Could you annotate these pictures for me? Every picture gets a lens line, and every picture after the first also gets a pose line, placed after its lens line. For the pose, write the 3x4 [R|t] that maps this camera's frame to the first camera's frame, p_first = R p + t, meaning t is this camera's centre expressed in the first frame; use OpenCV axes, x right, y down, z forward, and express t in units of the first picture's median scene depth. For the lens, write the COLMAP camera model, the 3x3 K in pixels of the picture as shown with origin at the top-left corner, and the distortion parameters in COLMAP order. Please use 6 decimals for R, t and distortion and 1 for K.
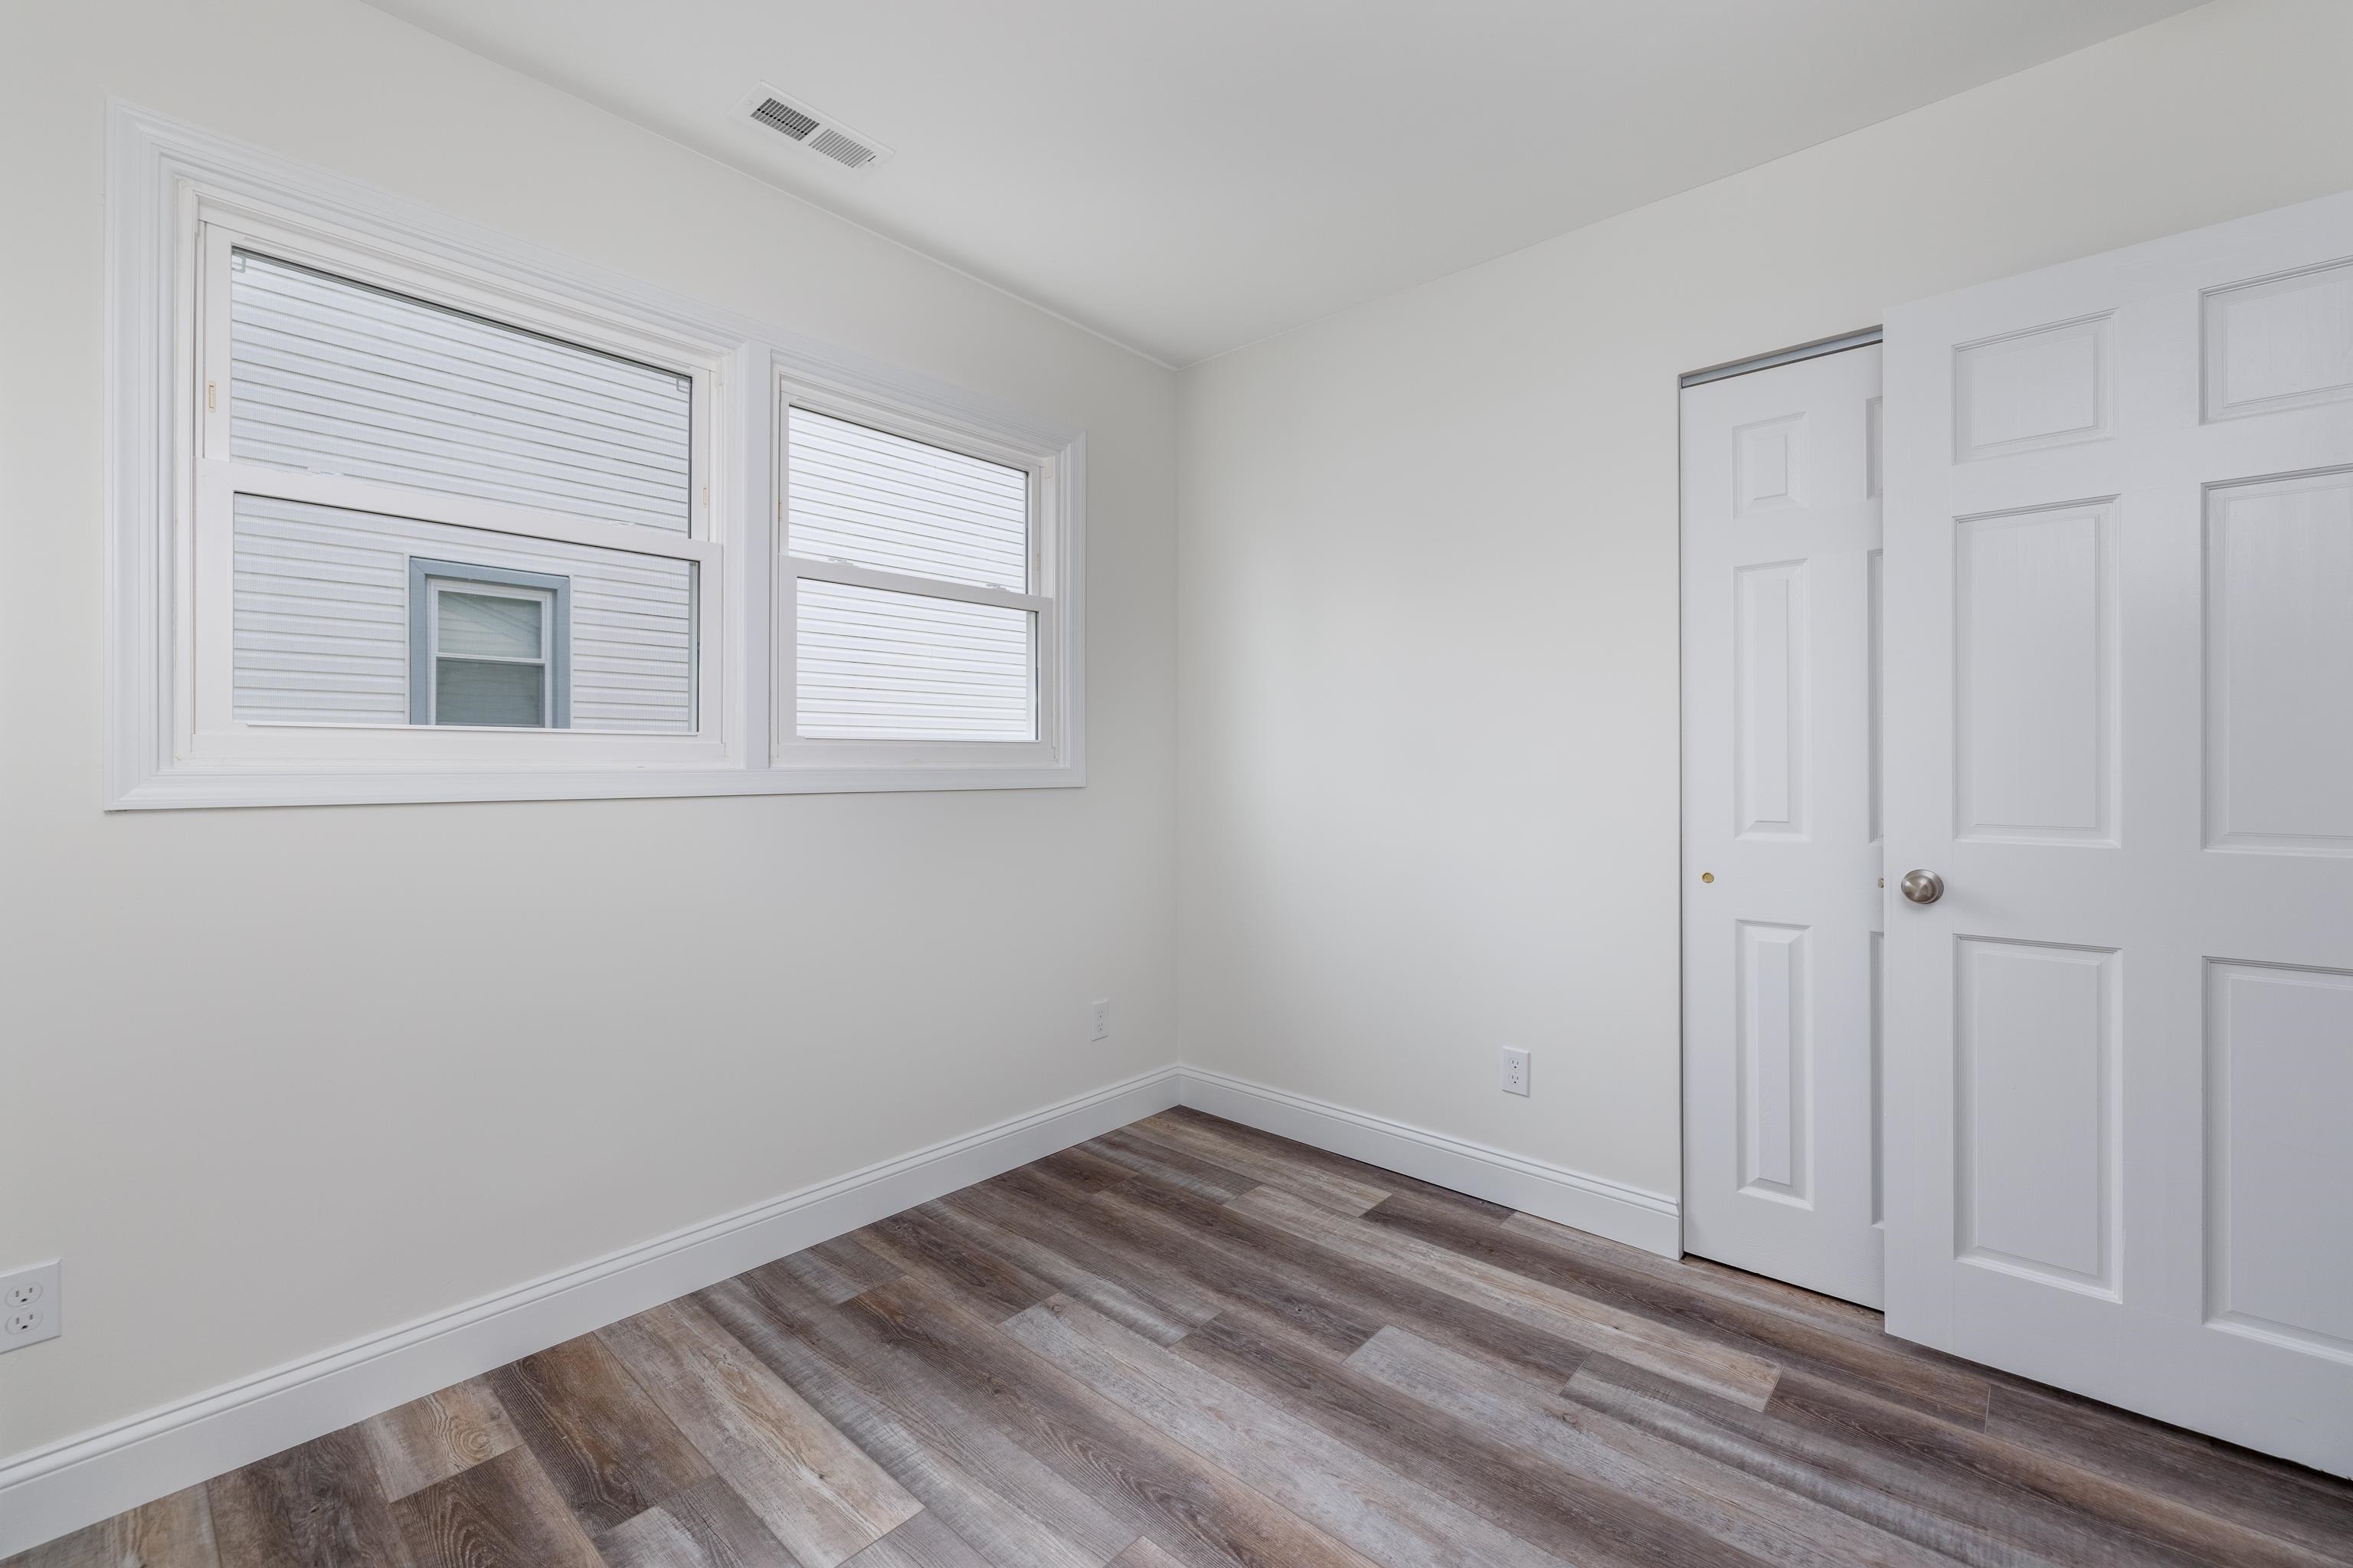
lens RADIAL K [[989.5, 0, 1171.9], [0, 989.5, 774.1], [0, 0, 1]] dist [0.003605, -0.000202]
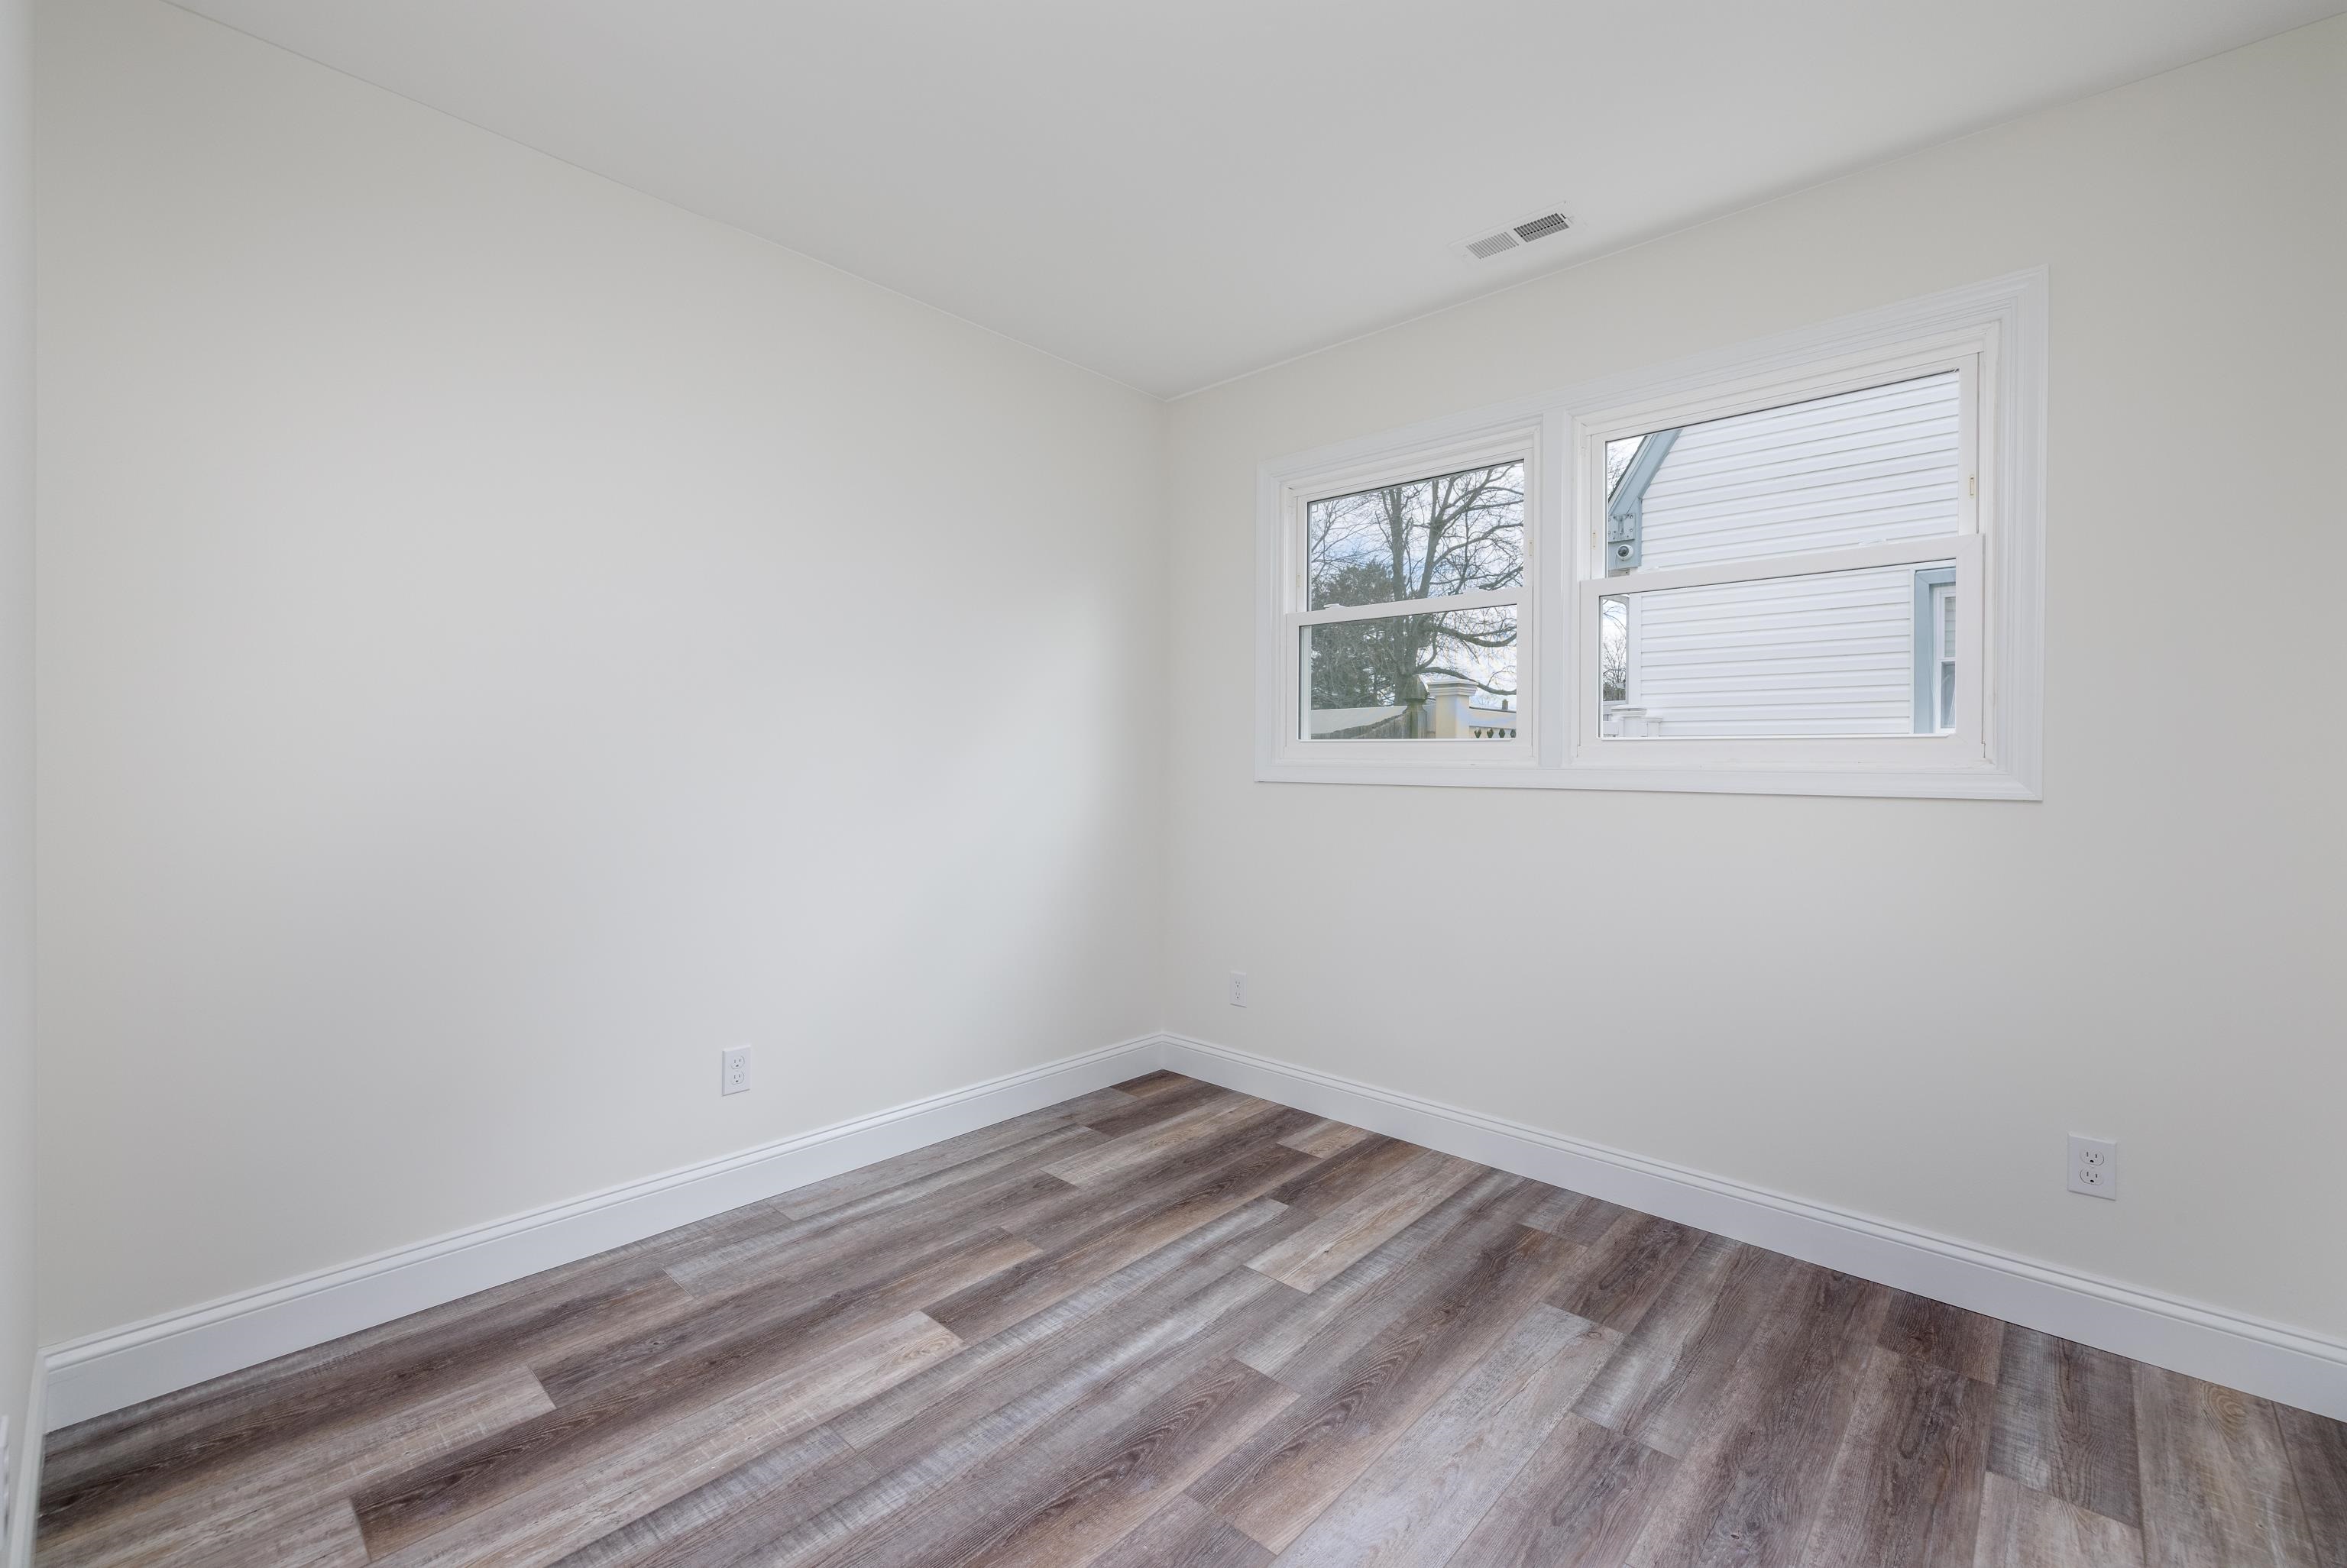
lens RADIAL K [[986.8, 0, 1169.4], [0, 986.8, 767.4], [0, 0, 1]] dist [0.003605, -0.000202]
pose [[-0.019528, 0.004591, -0.999799, 0.837284], [-0.016055, 0.999859, 0.004905, -0.002527], [0.999680, 0.016147, -0.019452, 0.602940]]
